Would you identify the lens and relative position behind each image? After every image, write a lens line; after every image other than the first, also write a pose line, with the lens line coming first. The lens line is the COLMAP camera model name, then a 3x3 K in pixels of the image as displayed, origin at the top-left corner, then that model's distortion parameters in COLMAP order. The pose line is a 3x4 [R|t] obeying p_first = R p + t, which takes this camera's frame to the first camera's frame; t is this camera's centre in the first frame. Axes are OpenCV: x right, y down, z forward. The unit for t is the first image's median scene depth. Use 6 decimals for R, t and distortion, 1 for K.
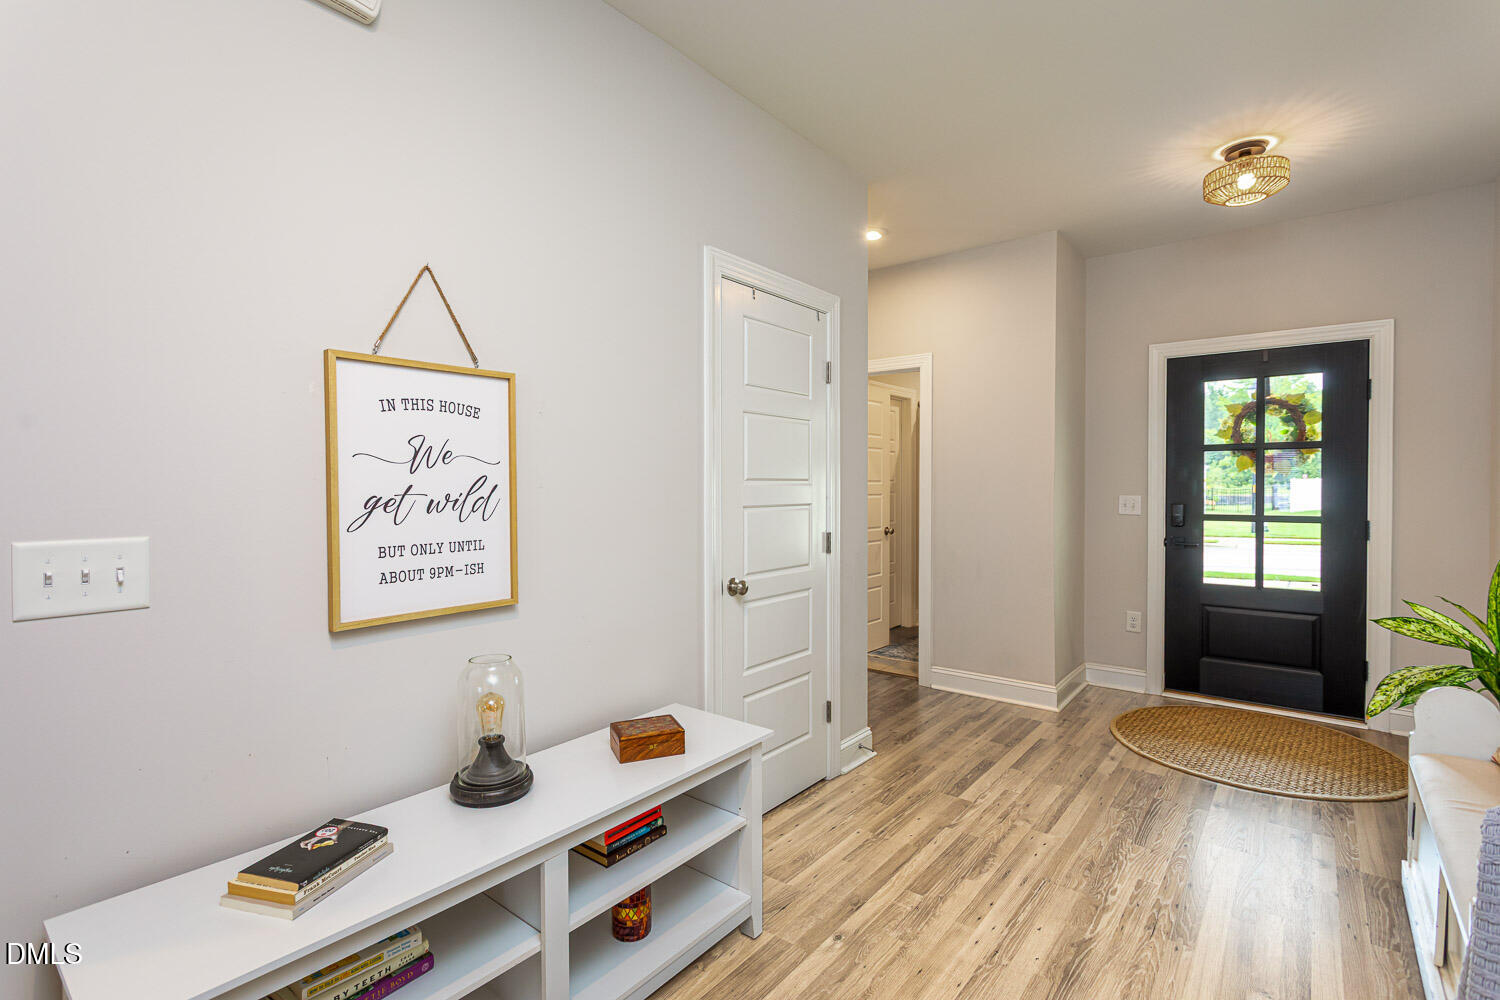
lens RADIAL K [[706.7, 0, 753.4], [0, 706.7, 496.8], [0, 0, 1]] dist [-0.000897, 0.000668]
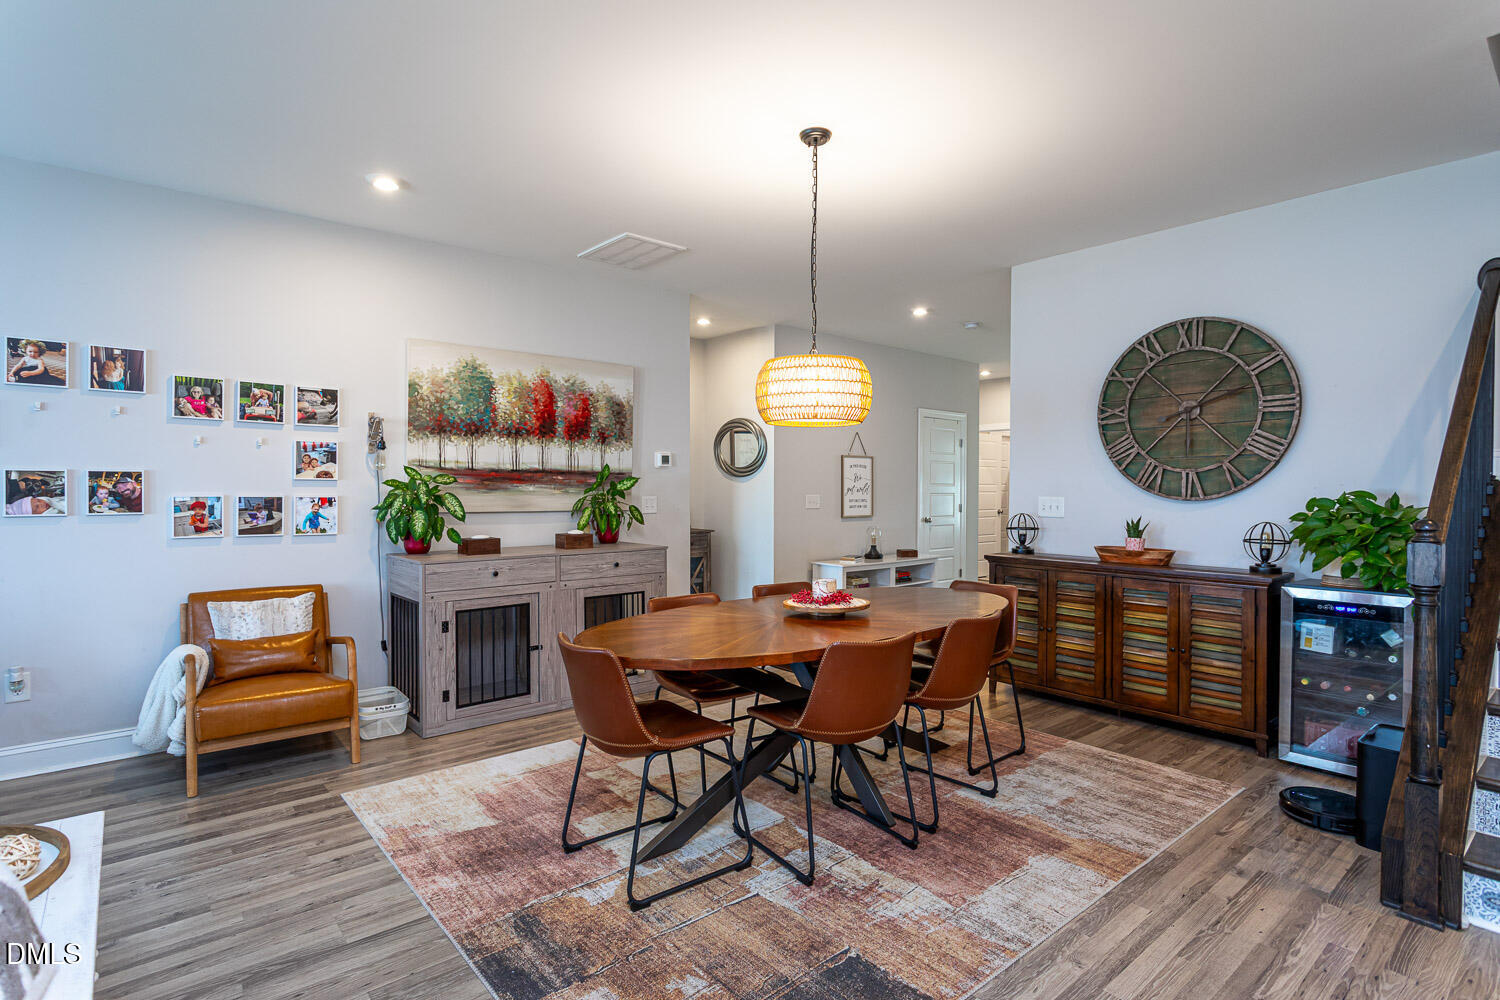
lens RADIAL K [[744.2, 0, 738.3], [0, 744.2, 500.1], [0, 0, 1]] dist [-0.009590, 0.000509]
pose [[0.980056, 0.033282, -0.195917, -0.145463], [-0.028621, 0.999237, 0.026572, -0.012587], [0.196652, -0.020434, 0.980260, -1.679127]]
